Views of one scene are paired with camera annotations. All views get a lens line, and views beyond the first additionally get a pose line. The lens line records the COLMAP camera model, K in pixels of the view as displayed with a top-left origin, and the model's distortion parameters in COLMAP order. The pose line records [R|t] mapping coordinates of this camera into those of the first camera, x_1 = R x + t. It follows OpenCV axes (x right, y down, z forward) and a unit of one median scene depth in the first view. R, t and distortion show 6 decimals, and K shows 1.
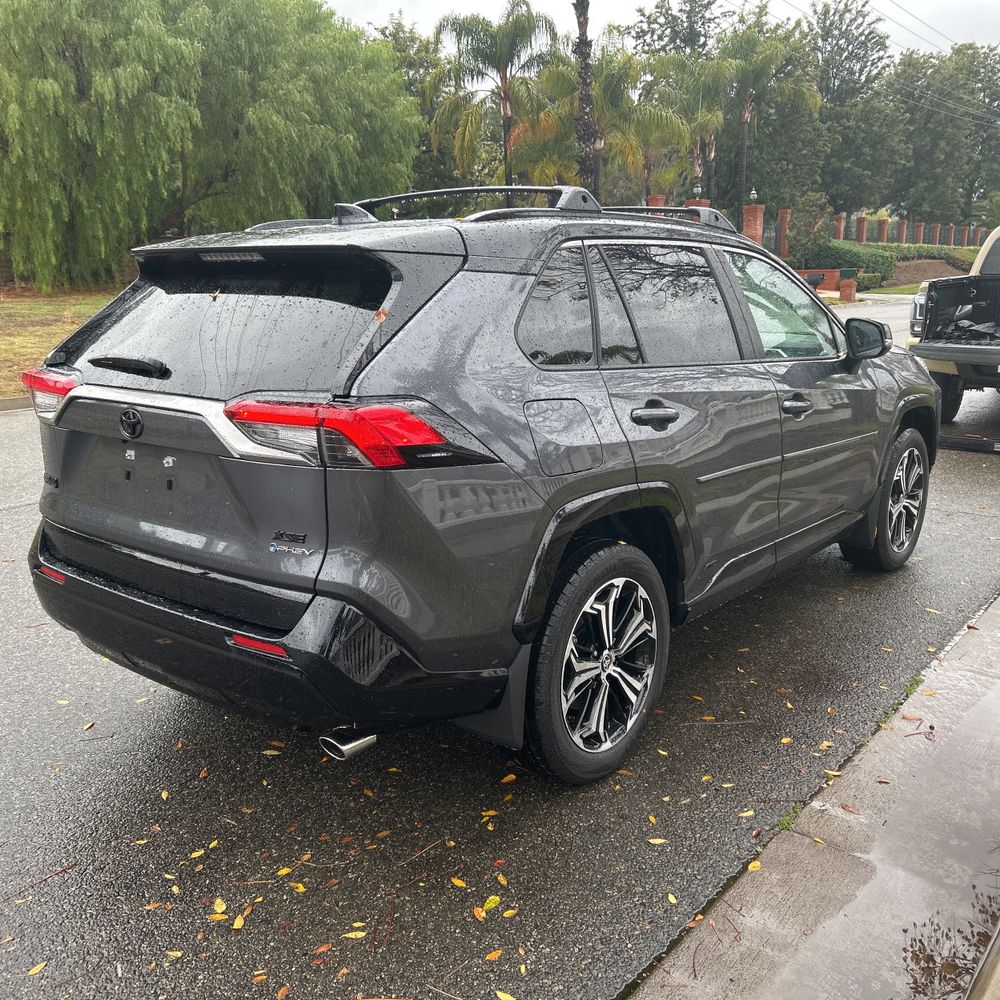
lens RADIAL K [[1006.4, 0, 510.6], [0, 1006.4, 499.6], [0, 0, 1]] dist [0.054027, -0.027994]
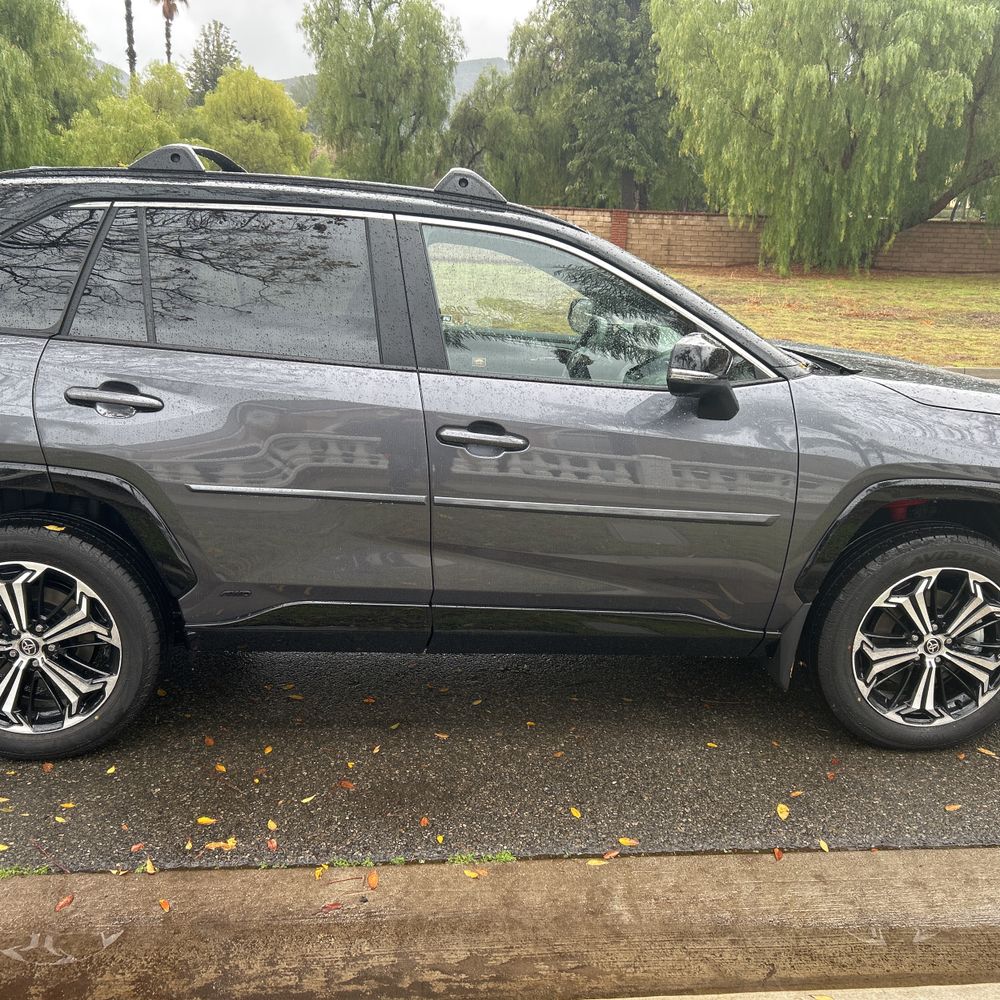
lens RADIAL K [[1020.9, 0, 502.3], [0, 1020.9, 516.7], [0, 0, 1]] dist [0.027061, -0.016611]
pose [[0.683749, 0.219848, -0.695812, 0.137292], [-0.202223, 0.973277, 0.108798, -0.020130], [0.701137, 0.066318, 0.709936, 0.080396]]
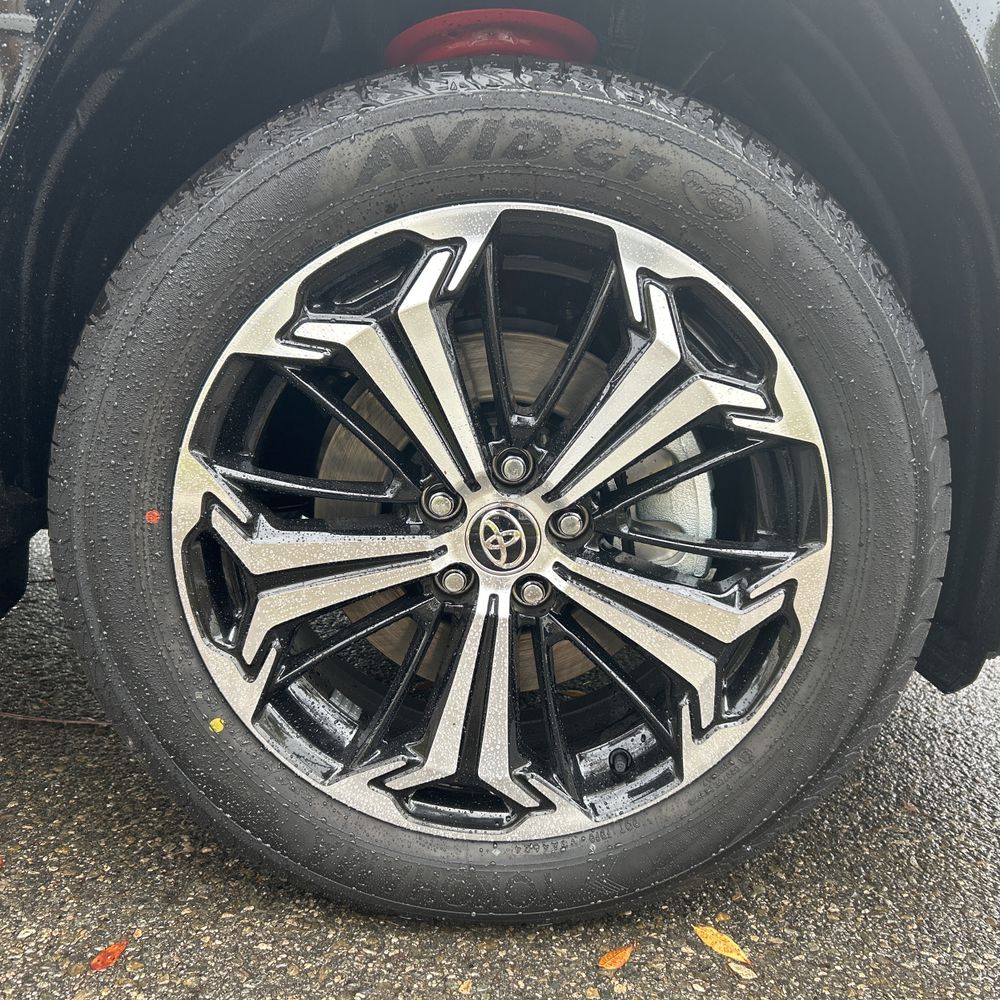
lens RADIAL K [[1012.7, 0, 500.0], [0, 1012.7, 500.0], [0, 0, 1]] dist [0.032414, -0.033981]
pose [[0.639481, 0.228777, -0.733979, 0.111131], [-0.251516, 0.964418, 0.081469, -0.004270], [0.726501, 0.132509, 0.674268, 0.194069]]
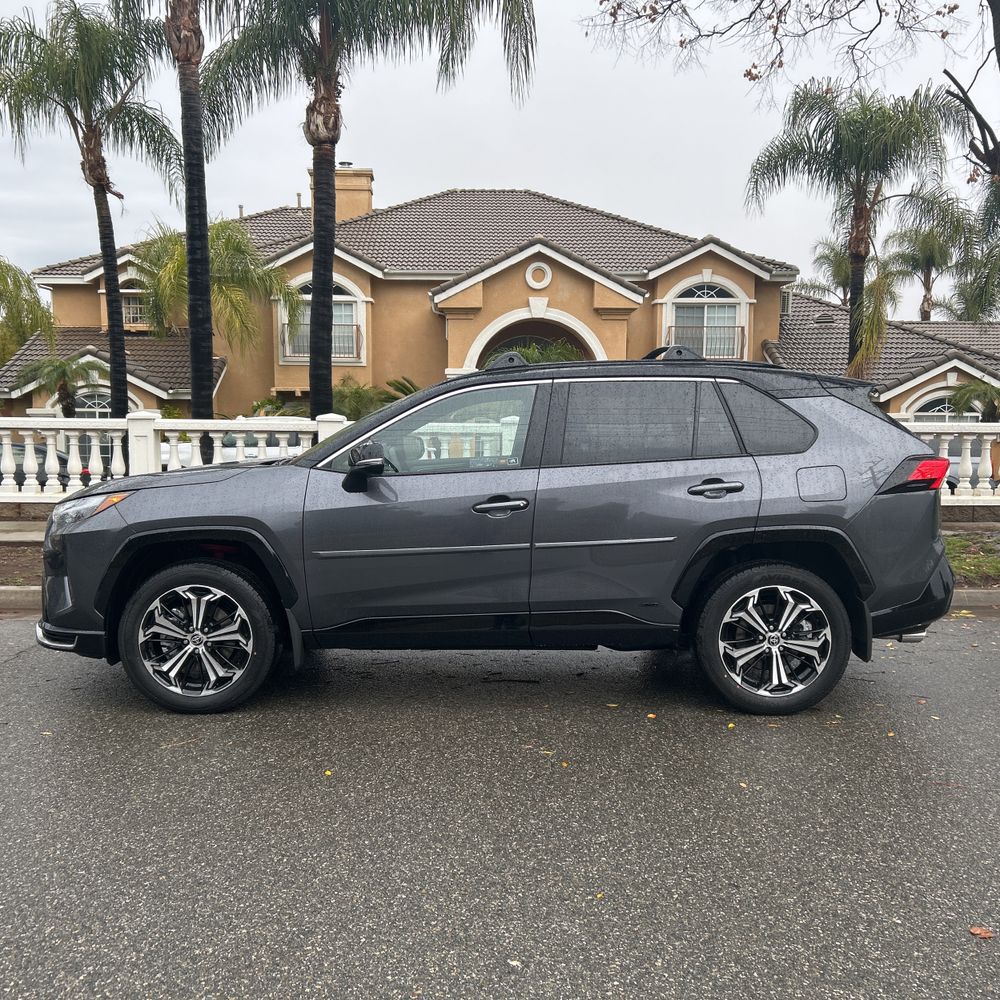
lens RADIAL K [[1071.5, 0, 497.2], [0, 1071.5, 500.8], [0, 0, 1]] dist [0.077376, -0.027492]
pose [[0.624814, -0.067374, -0.777861, 0.221350], [0.034711, 0.997682, -0.058533, -0.017384], [0.780002, 0.009572, 0.625704, 0.038809]]
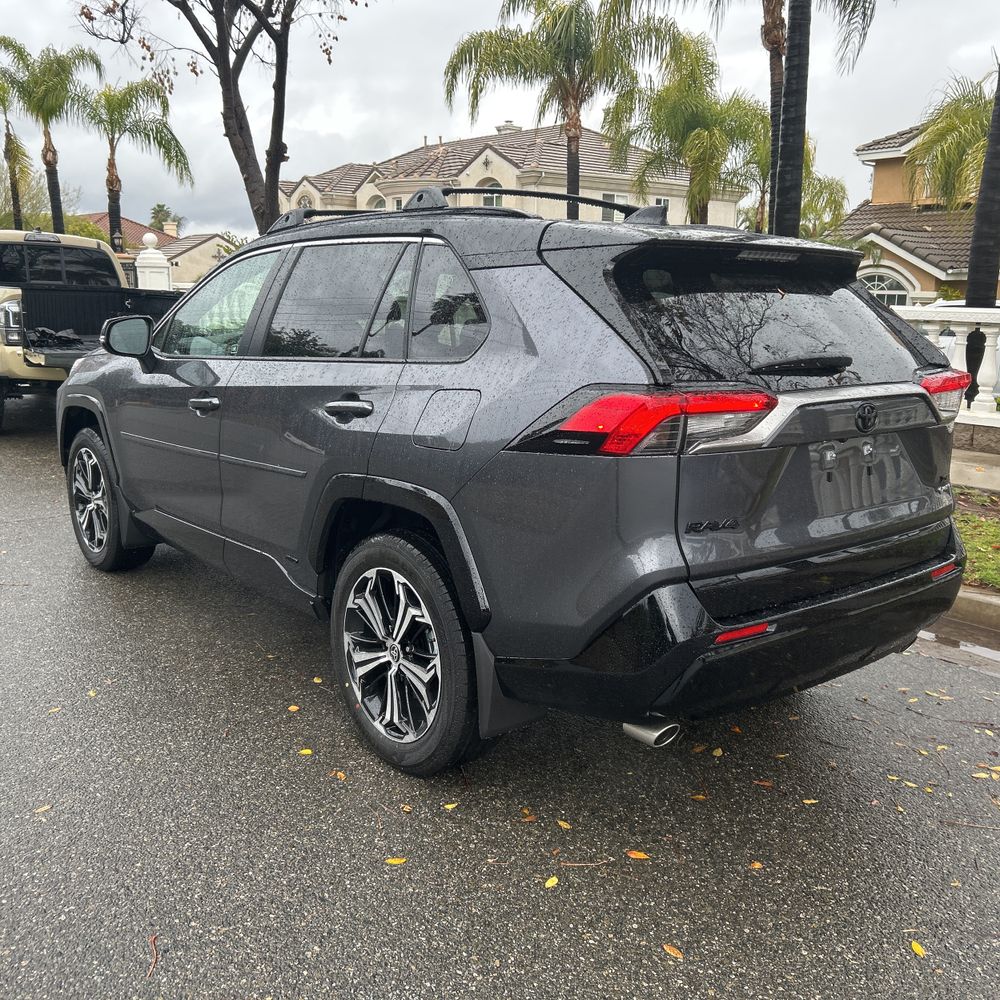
lens RADIAL K [[1053.8, 0, 500.0], [0, 1053.8, 500.0], [0, 0, 1]] dist [0.097342, -0.180629]
pose [[-0.218982, 0.057662, -0.974024, 0.214129], [-0.105784, 0.990965, 0.082448, -0.032417], [0.969978, 0.121090, -0.210904, 0.257877]]
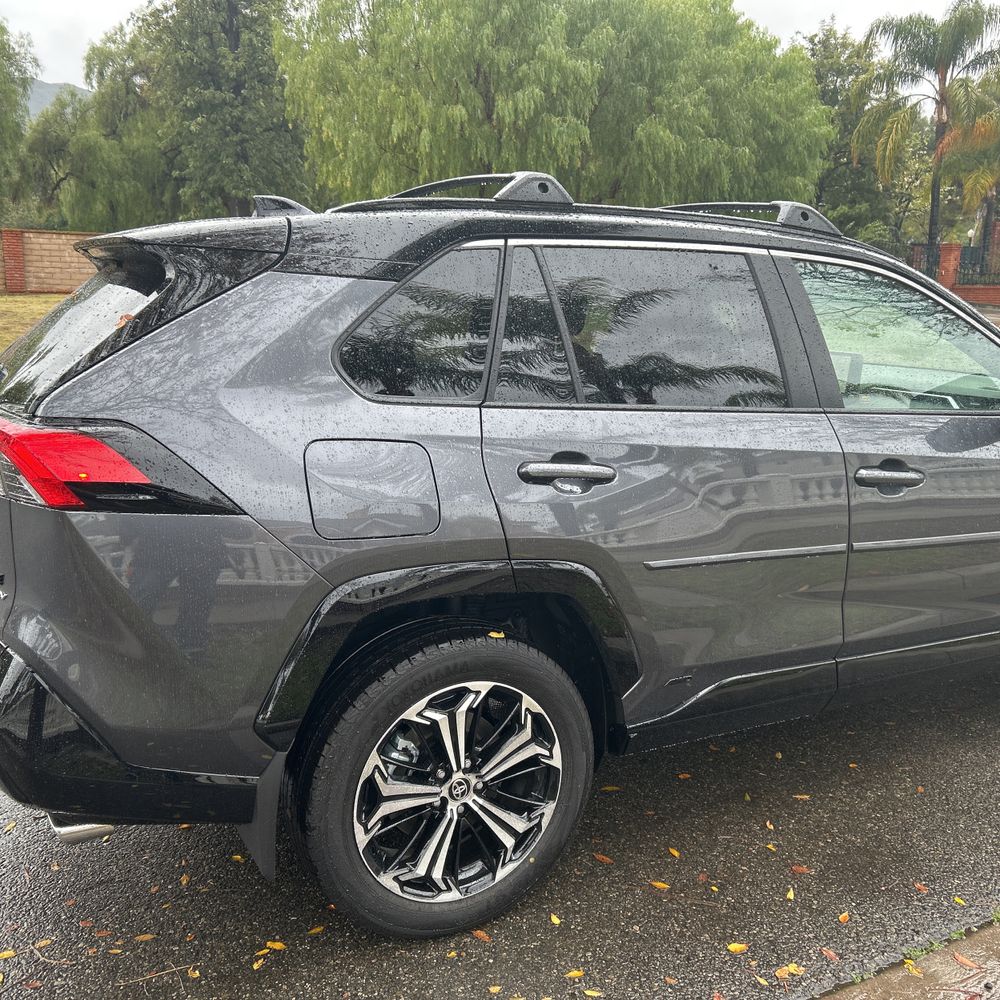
lens RADIAL K [[1016.5, 0, 507.0], [0, 1016.5, 501.4], [0, 0, 1]] dist [0.038138, -0.019757]
pose [[0.917544, 0.105994, -0.383247, 0.052281], [-0.112210, 0.993665, 0.006171, -0.008234], [0.381474, 0.037342, 0.923625, 0.038198]]
